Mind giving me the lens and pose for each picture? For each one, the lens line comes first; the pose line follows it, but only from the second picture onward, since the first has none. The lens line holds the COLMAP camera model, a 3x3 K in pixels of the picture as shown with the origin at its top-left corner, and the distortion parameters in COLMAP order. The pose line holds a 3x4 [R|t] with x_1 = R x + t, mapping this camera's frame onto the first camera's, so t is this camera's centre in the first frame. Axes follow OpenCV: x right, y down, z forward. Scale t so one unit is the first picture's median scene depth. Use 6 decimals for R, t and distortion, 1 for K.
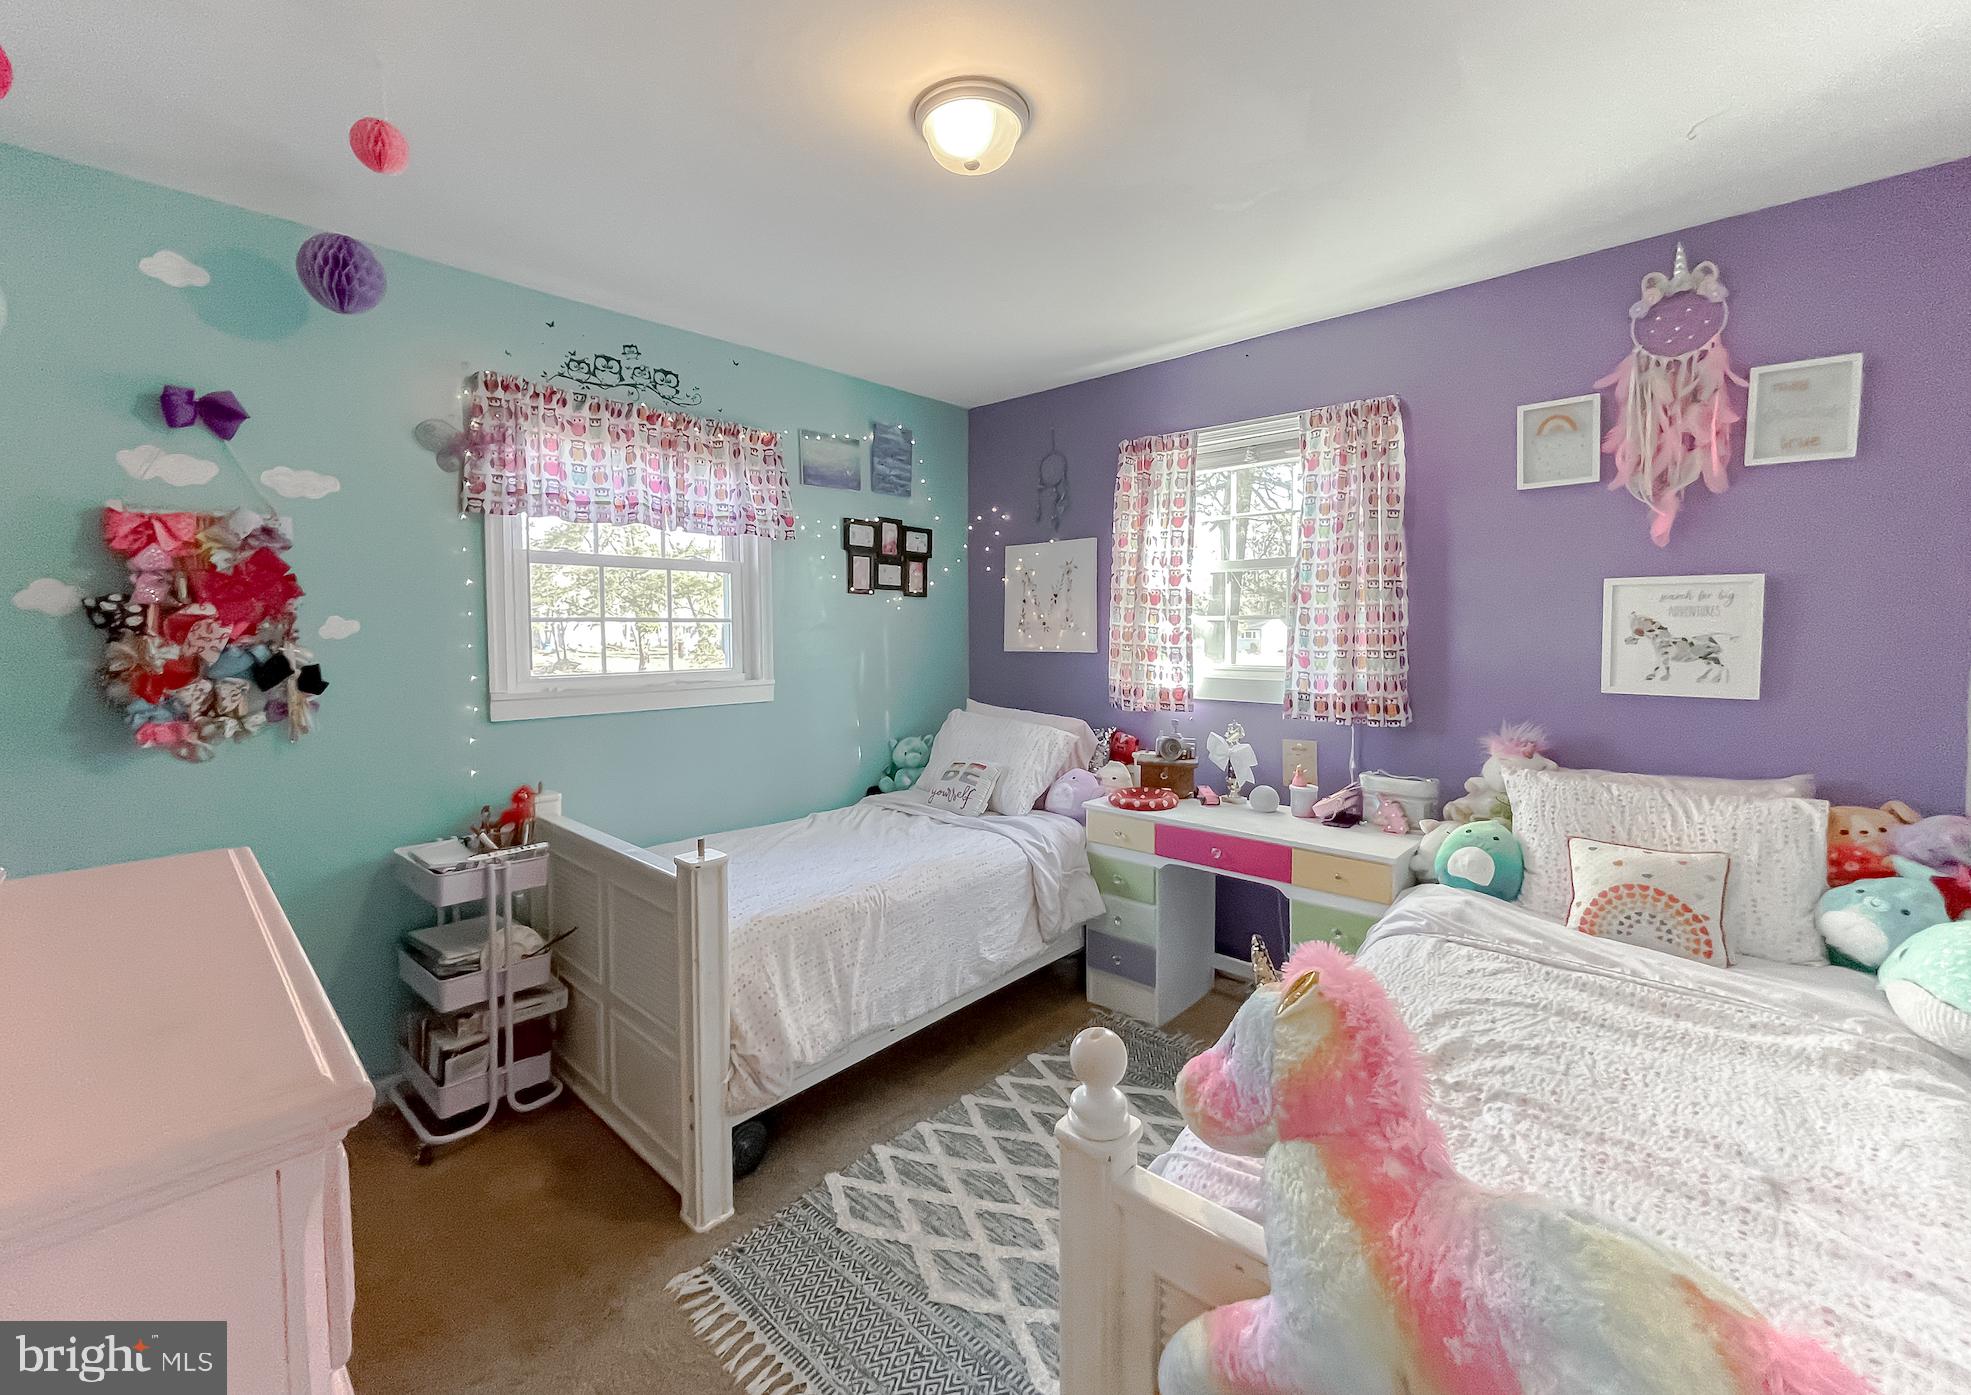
lens RADIAL K [[828.9, 0, 984.5], [0, 828.9, 661.5], [0, 0, 1]] dist [-0.009509, 0.000042]
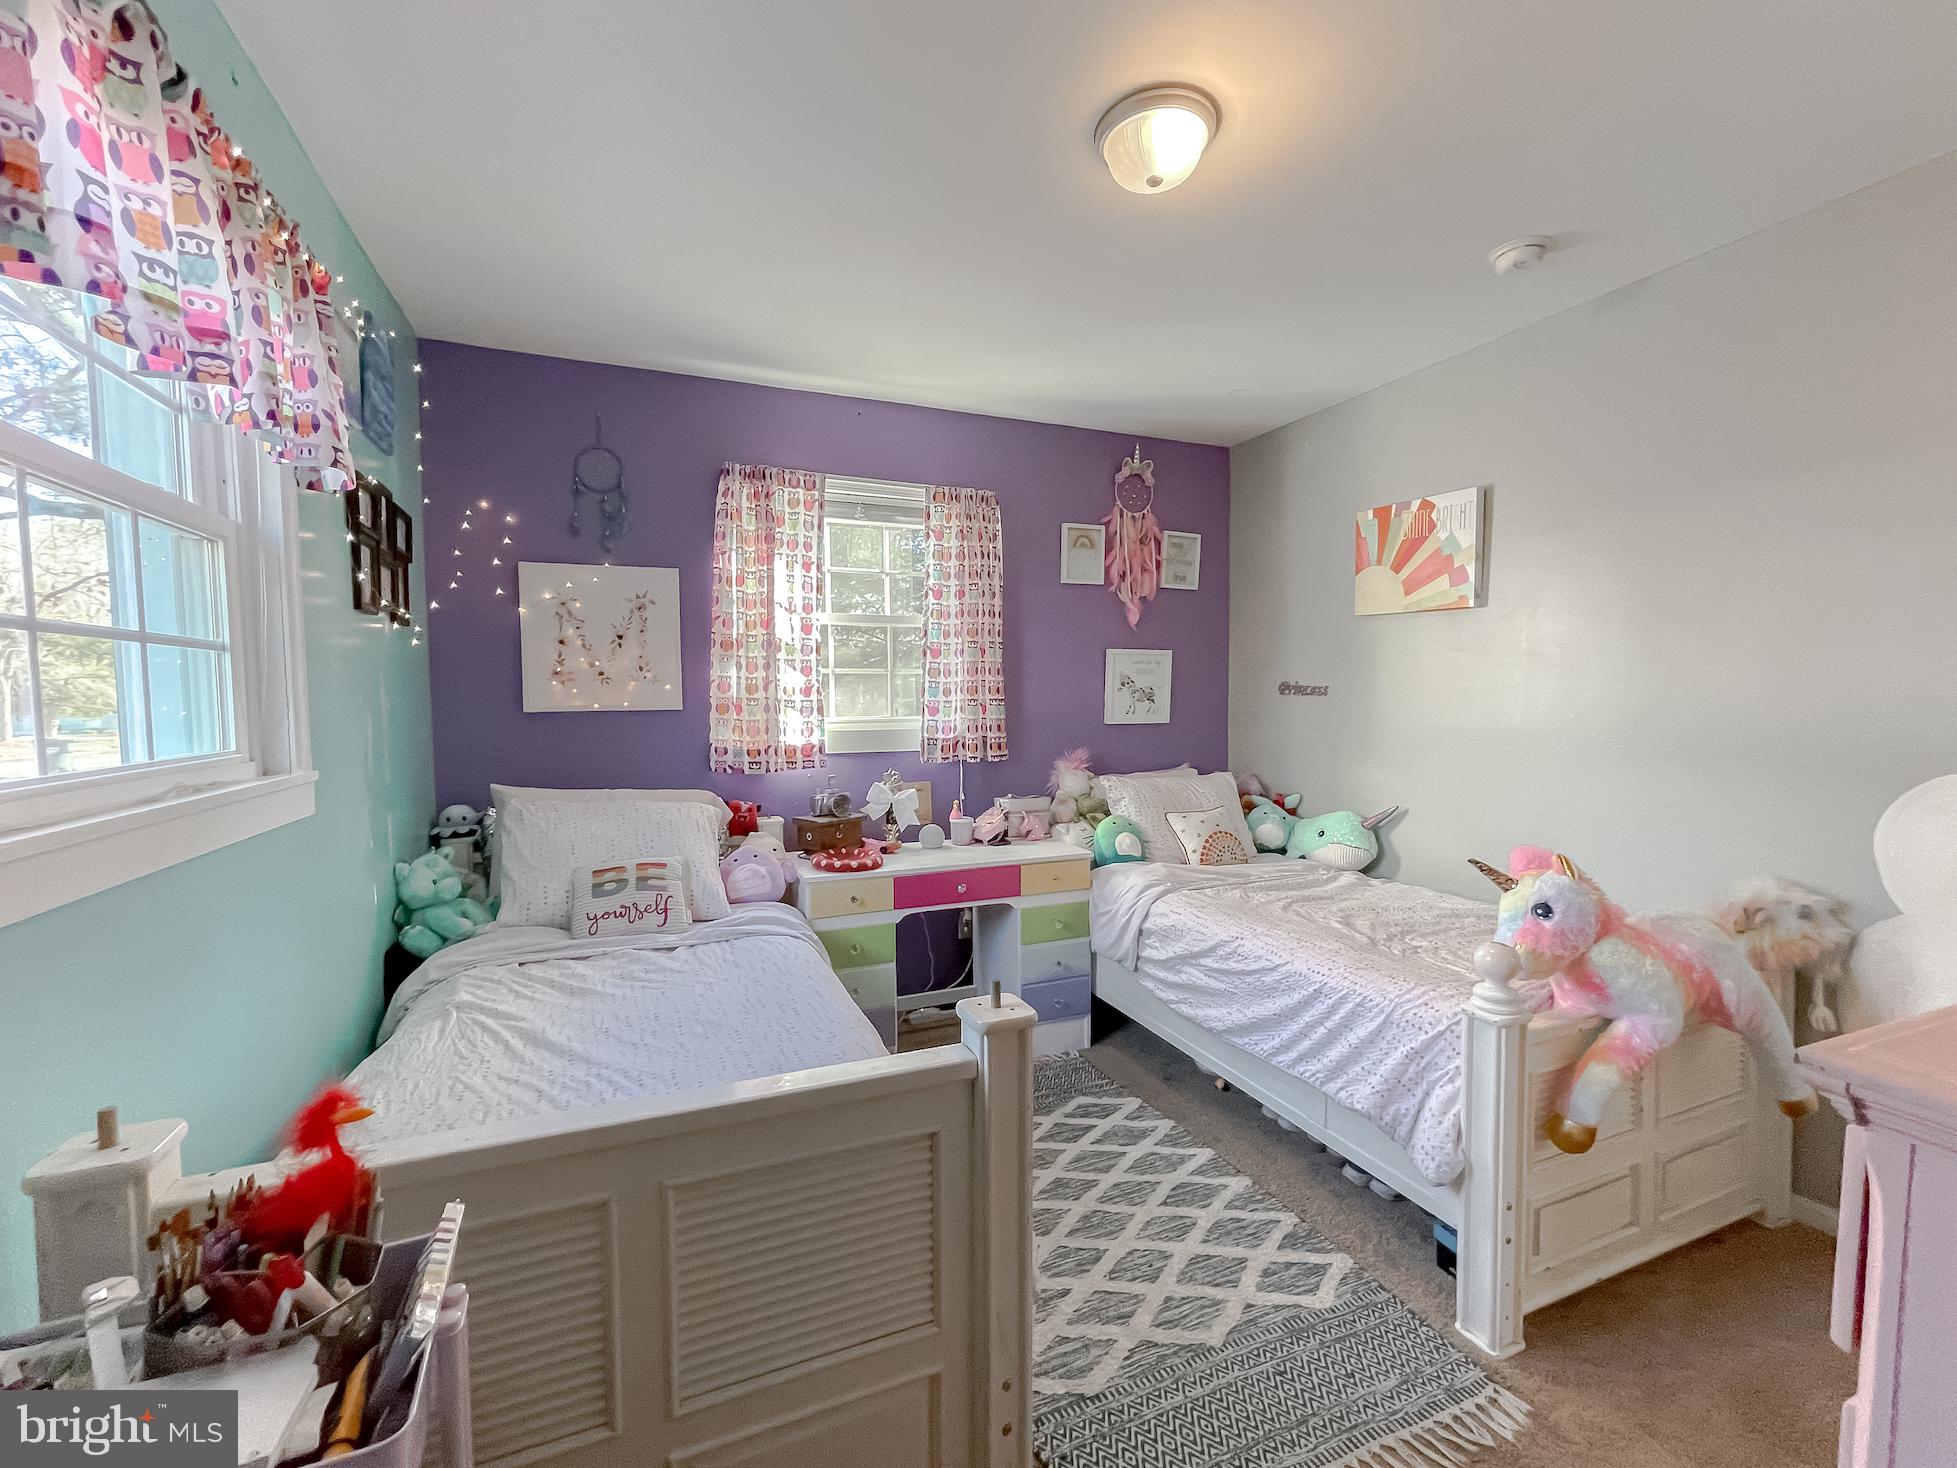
lens RADIAL K [[822.0, 0, 973.4], [0, 822.0, 741.0], [0, 0, 1]] dist [-0.000215, 0.000612]
pose [[0.408190, -0.051927, 0.911419, -0.629465], [0.040214, 0.998435, 0.038875, 0.000144], [-0.912011, 0.020783, 0.409639, 0.511591]]
